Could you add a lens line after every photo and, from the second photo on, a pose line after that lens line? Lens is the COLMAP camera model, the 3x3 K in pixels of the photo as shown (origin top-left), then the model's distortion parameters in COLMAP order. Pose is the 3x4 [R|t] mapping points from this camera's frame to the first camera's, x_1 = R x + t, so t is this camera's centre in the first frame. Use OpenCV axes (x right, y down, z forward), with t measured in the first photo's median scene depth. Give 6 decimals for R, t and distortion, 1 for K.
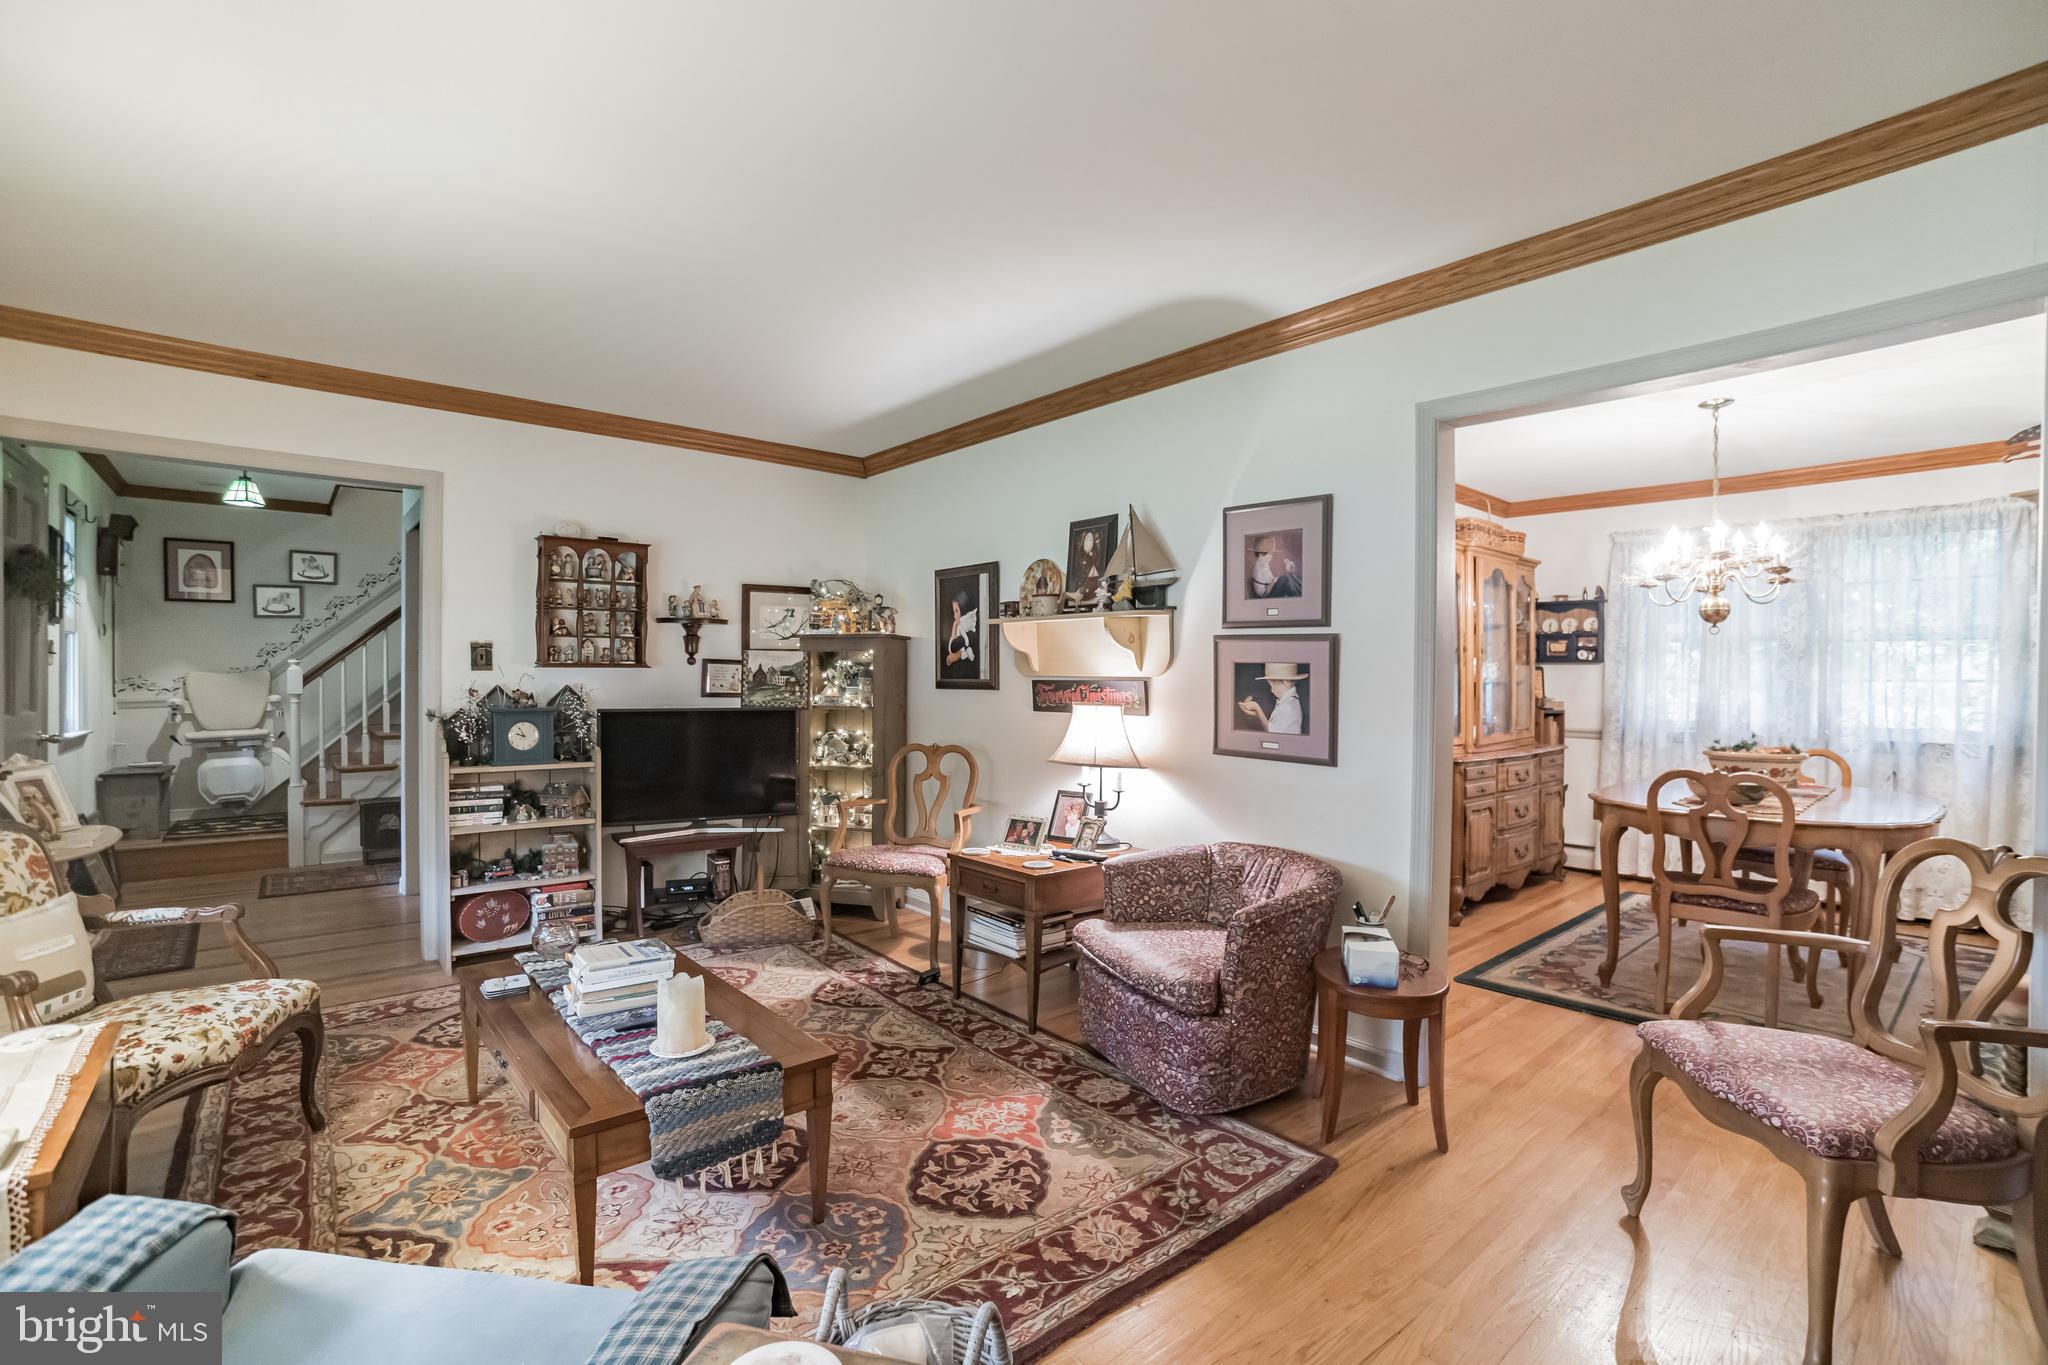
lens RADIAL K [[919.4, 0, 1024.0], [0, 919.4, 682.5], [0, 0, 1]] dist [-0.064568, 0.022697]
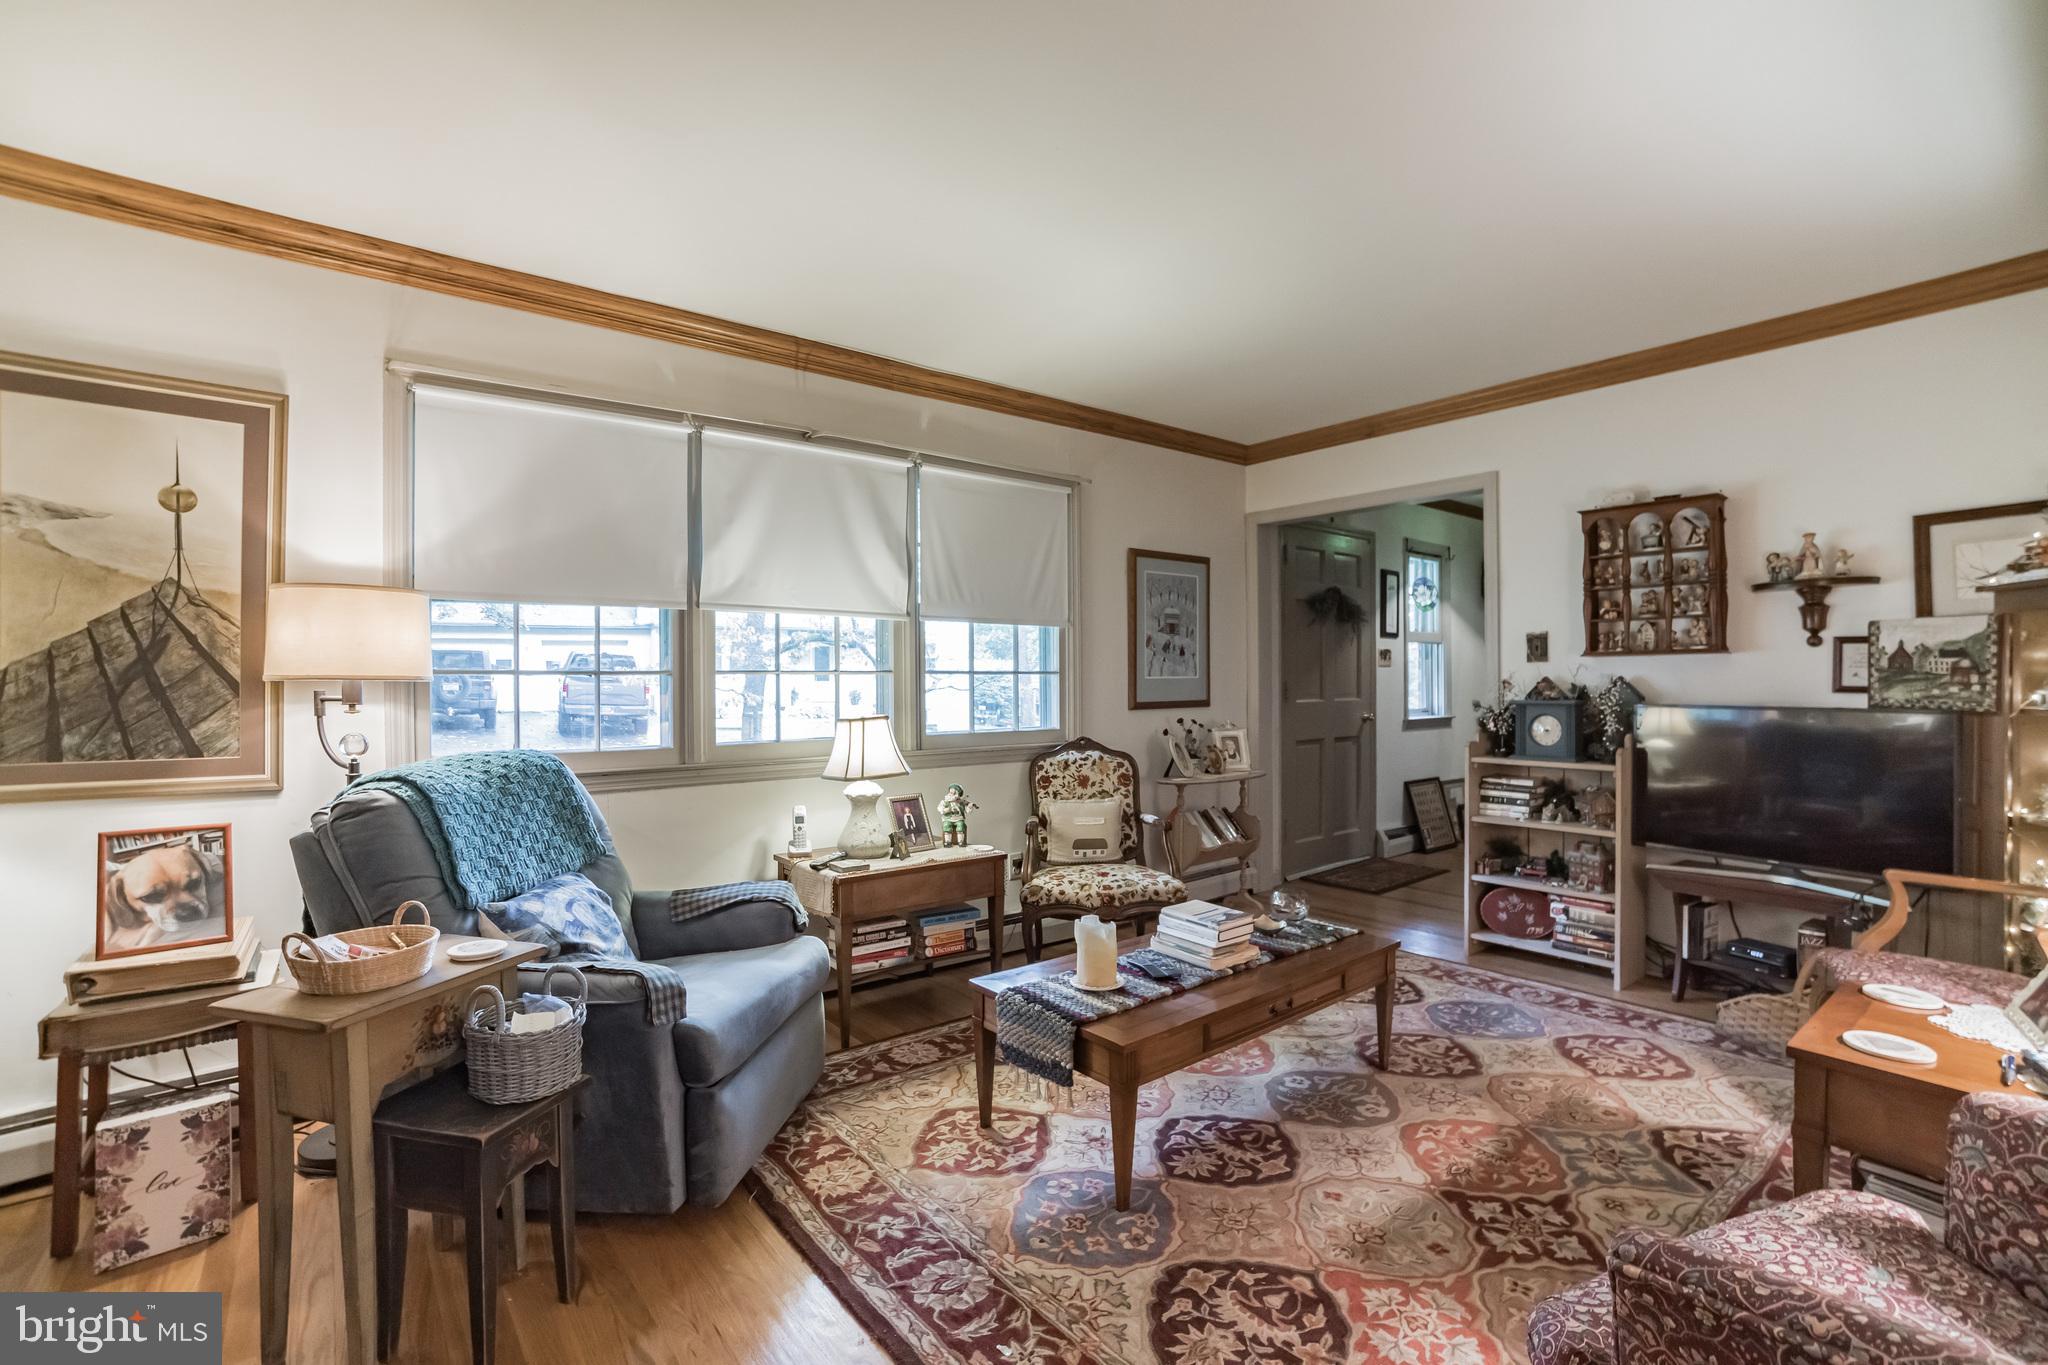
lens RADIAL K [[919.4, 0, 1024.0], [0, 919.4, 682.5], [0, 0, 1]] dist [-0.064568, 0.022697]
pose [[-0.036303, -0.005903, -0.999323, 0.392584], [-0.001145, 0.999982, -0.005865, 0.015164], [0.999340, 0.000931, -0.036309, 0.477908]]
